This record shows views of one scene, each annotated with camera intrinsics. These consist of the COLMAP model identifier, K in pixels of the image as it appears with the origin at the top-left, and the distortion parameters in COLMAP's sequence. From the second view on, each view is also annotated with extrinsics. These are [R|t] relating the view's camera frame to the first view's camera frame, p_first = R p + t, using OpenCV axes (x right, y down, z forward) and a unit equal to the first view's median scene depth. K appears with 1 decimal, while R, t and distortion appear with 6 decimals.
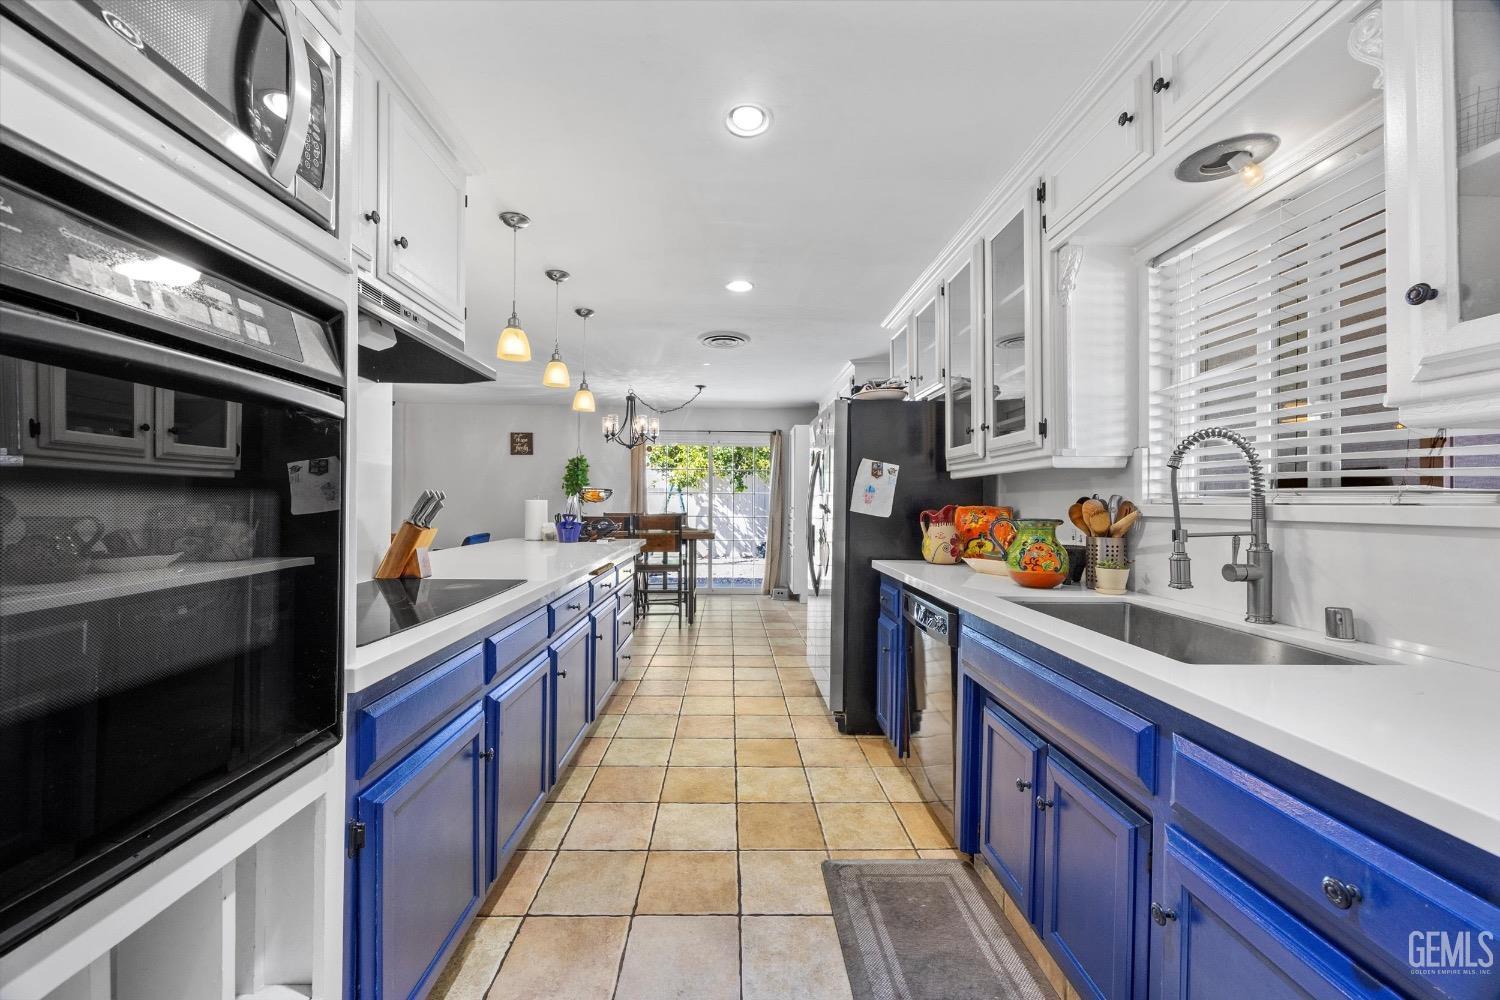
lens RADIAL K [[593.2, 0, 743.7], [0, 593.2, 502.5], [0, 0, 1]] dist [-0.000512, 0.000191]
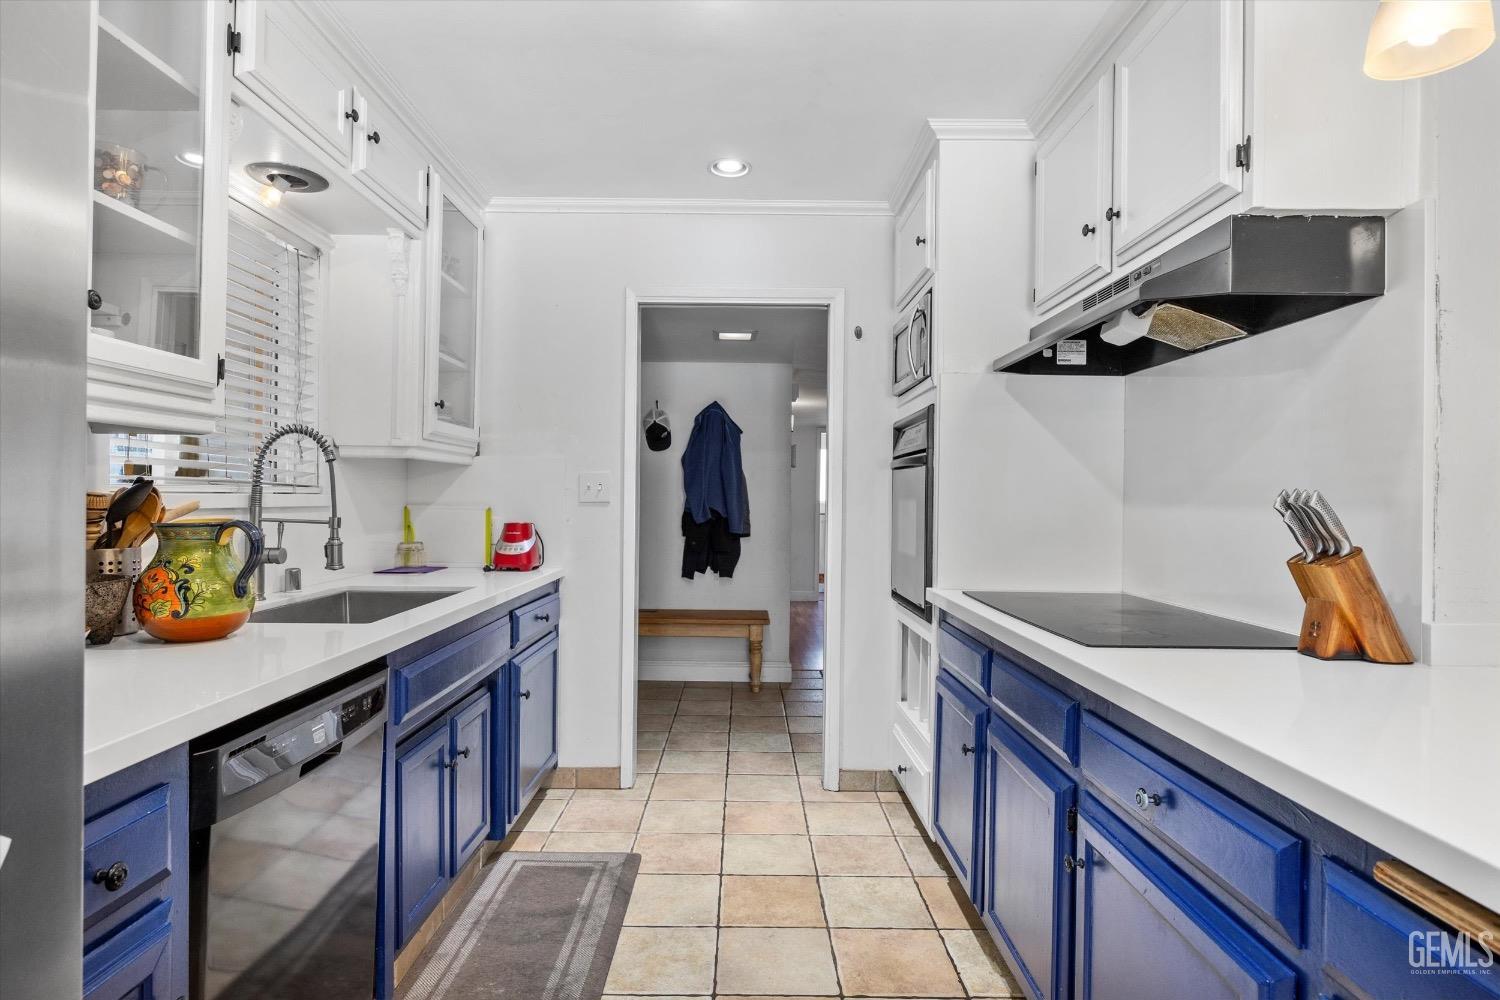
lens RADIAL K [[777.6, 0, 749.7], [0, 777.6, 498.5], [0, 0, 1]] dist [0.002159, 0.000073]
pose [[-0.999751, -0.018905, 0.011869, -0.062337], [-0.018887, 0.999820, 0.001644, -0.007205], [-0.011898, 0.001419, -0.999928, 2.292749]]
